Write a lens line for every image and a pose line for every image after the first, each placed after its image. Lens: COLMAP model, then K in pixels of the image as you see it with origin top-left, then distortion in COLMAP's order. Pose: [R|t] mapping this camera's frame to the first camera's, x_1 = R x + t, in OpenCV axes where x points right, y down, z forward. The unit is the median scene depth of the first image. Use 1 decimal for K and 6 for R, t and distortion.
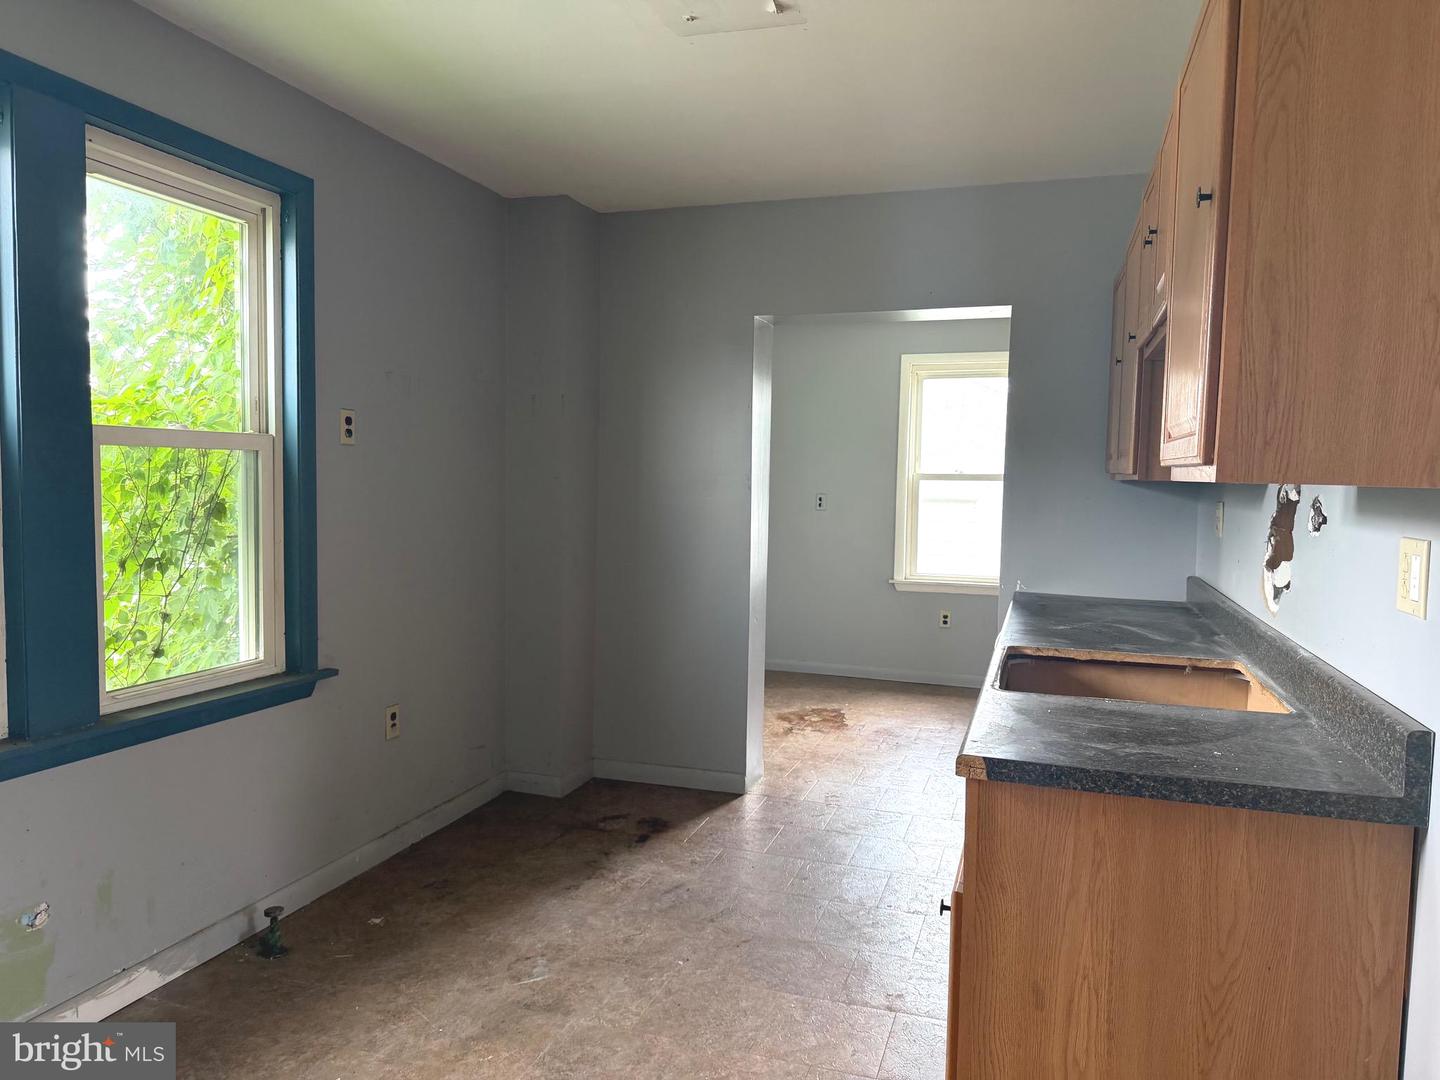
lens RADIAL K [[1004.0, 0, 720.0], [0, 1004.0, 540.0], [0, 0, 1]] dist [0.127279, -0.198722]
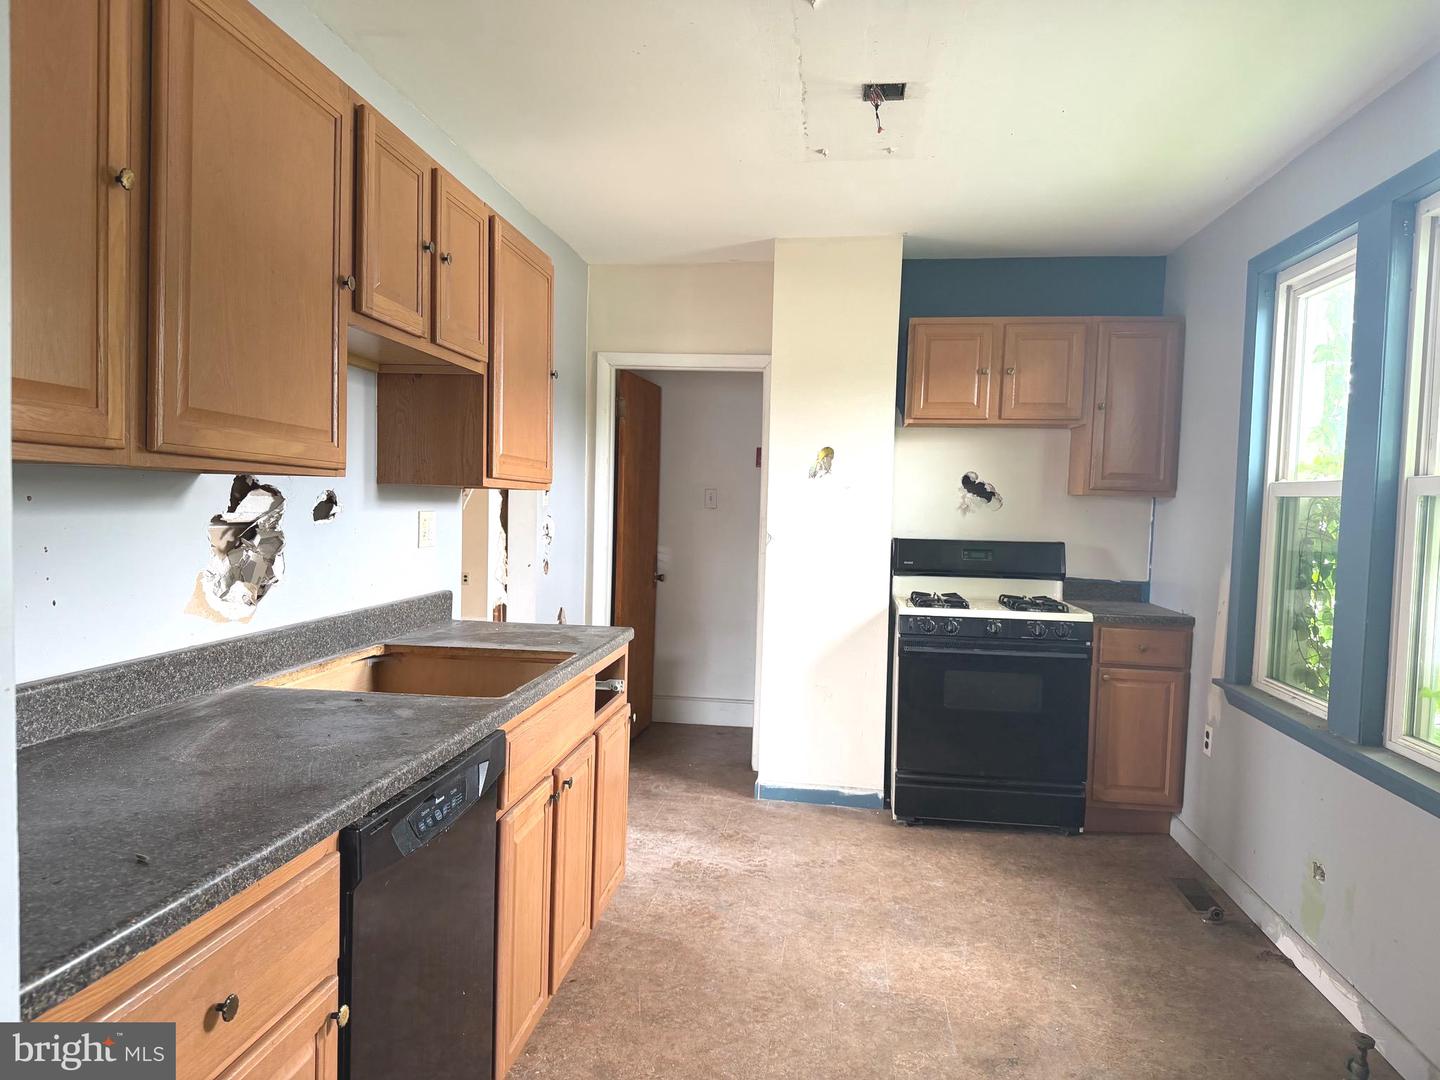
lens RADIAL K [[1004.0, 0, 720.0], [0, 1004.0, 540.0], [0, 0, 1]] dist [0.127279, -0.198722]
pose [[-0.979979, -0.035218, -0.195962, 0.291173], [-0.055844, 0.993344, 0.100744, -0.111975], [0.191109, 0.109670, -0.975423, 1.870608]]
